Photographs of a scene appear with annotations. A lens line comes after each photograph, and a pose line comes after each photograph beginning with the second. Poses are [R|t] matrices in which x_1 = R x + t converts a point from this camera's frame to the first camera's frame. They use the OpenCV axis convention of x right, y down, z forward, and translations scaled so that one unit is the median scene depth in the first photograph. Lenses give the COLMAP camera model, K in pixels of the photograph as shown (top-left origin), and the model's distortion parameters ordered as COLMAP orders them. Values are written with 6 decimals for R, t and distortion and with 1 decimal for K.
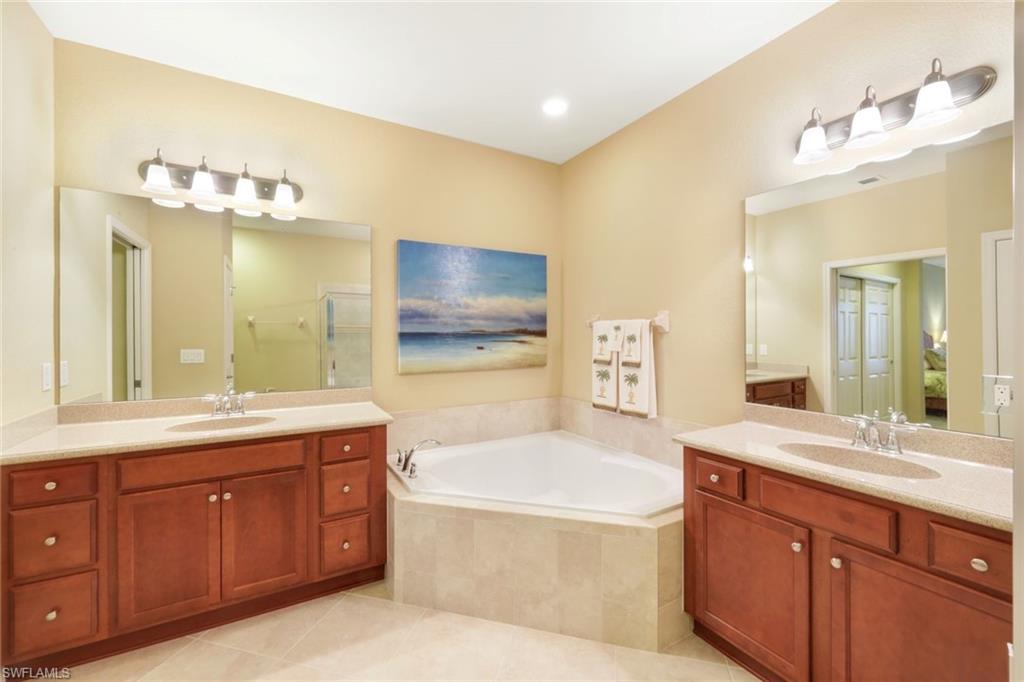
lens RADIAL K [[419.1, 0, 512.4], [0, 419.1, 332.3], [0, 0, 1]] dist [0.001704, 0.000148]
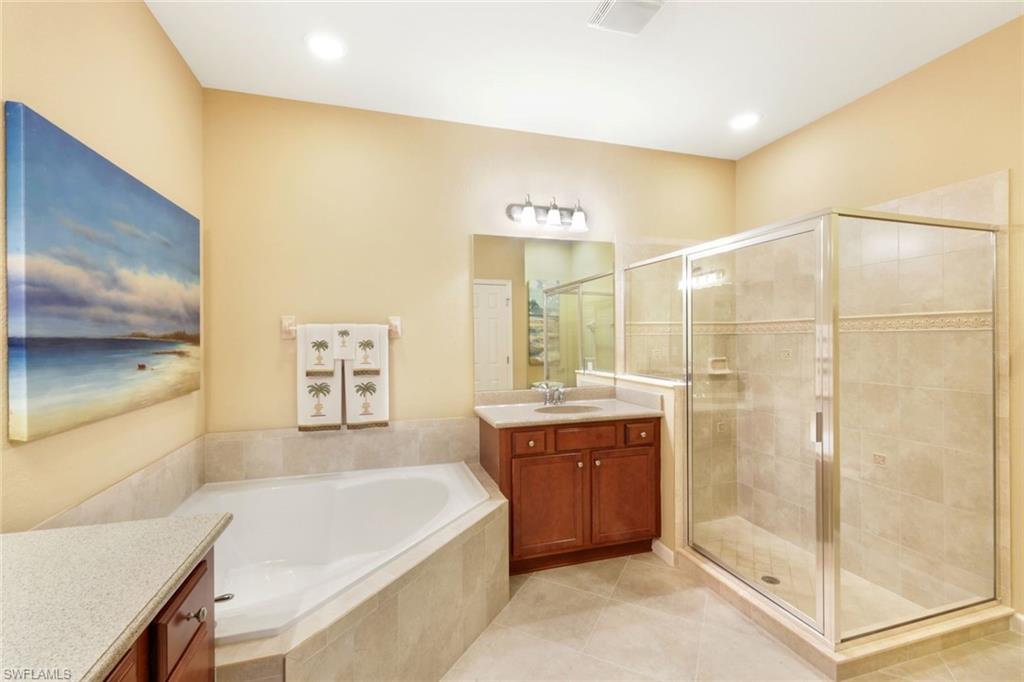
lens RADIAL K [[448.5, 0, 497.1], [0, 448.5, 334.5], [0, 0, 1]] dist [0.003054, 0.000043]
pose [[0.217706, 0.008092, 0.975981, -0.584673], [-0.000474, 0.999966, -0.008185, 0.000608], [-0.976014, 0.001319, 0.217703, 0.469163]]
